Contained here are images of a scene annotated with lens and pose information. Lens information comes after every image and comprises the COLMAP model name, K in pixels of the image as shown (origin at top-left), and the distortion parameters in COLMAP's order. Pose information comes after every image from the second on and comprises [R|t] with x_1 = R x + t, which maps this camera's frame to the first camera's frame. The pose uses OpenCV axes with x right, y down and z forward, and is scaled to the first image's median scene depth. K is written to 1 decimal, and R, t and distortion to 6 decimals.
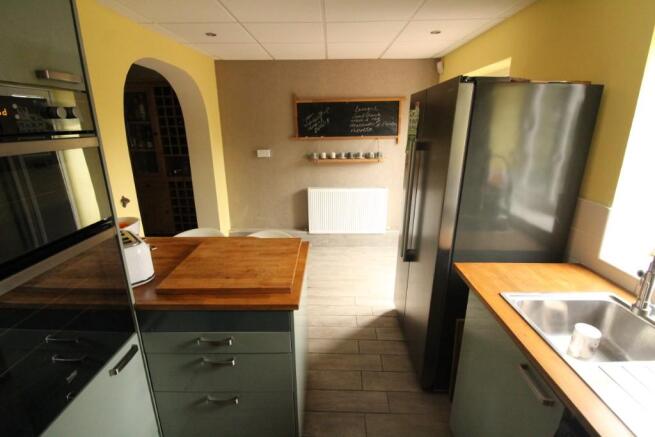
lens RADIAL K [[307.3, 0, 325.9], [0, 307.3, 217.0], [0, 0, 1]] dist [-0.006593, -0.008344]
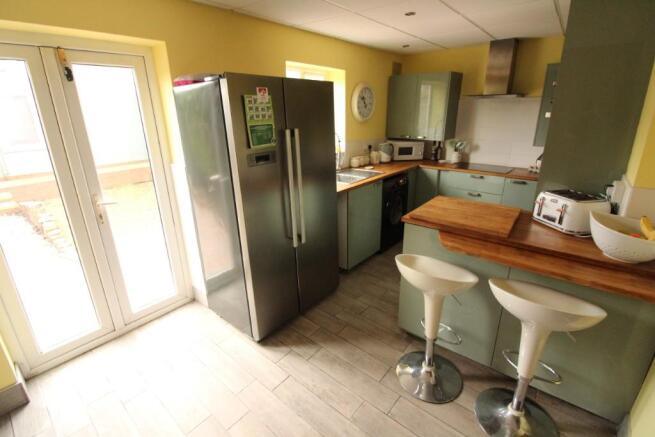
lens RADIAL K [[307.3, 0, 326.5], [0, 307.3, 213.5], [0, 0, 1]] dist [-0.006593, -0.008344]
pose [[-0.783058, -0.173697, 0.597202, -0.425770], [0.209213, 0.830690, 0.515930, -0.472444], [-0.585705, 0.528946, -0.614139, 1.558776]]
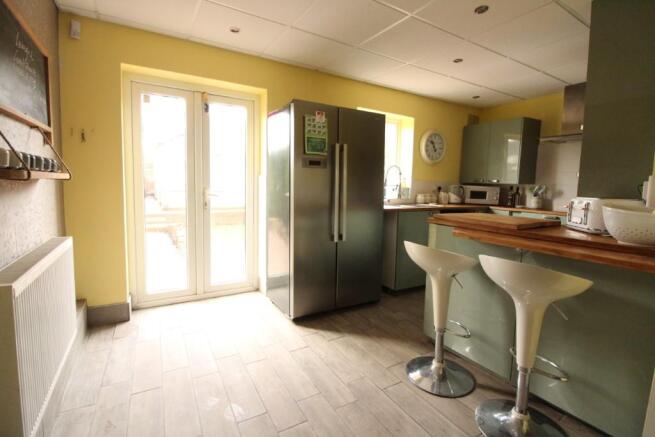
lens RADIAL K [[307.3, 0, 324.8], [0, 307.3, 213.5], [0, 0, 1]] dist [-0.006593, -0.008344]
pose [[-0.520137, -0.080932, 0.850240, -0.741344], [0.236569, 0.942899, 0.234473, -0.266914], [-0.820666, 0.323098, -0.471290, 1.612440]]
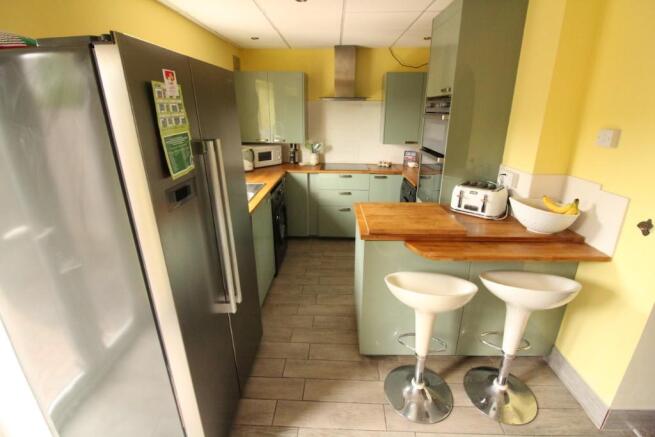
lens RADIAL K [[307.3, 0, 329.9], [0, 307.3, 213.1], [0, 0, 1]] dist [-0.006593, -0.008344]
pose [[-0.999907, 0.010250, 0.009037, 0.026121], [0.013603, 0.809668, 0.586731, -0.458729], [-0.001303, 0.586799, -0.809731, 1.480205]]
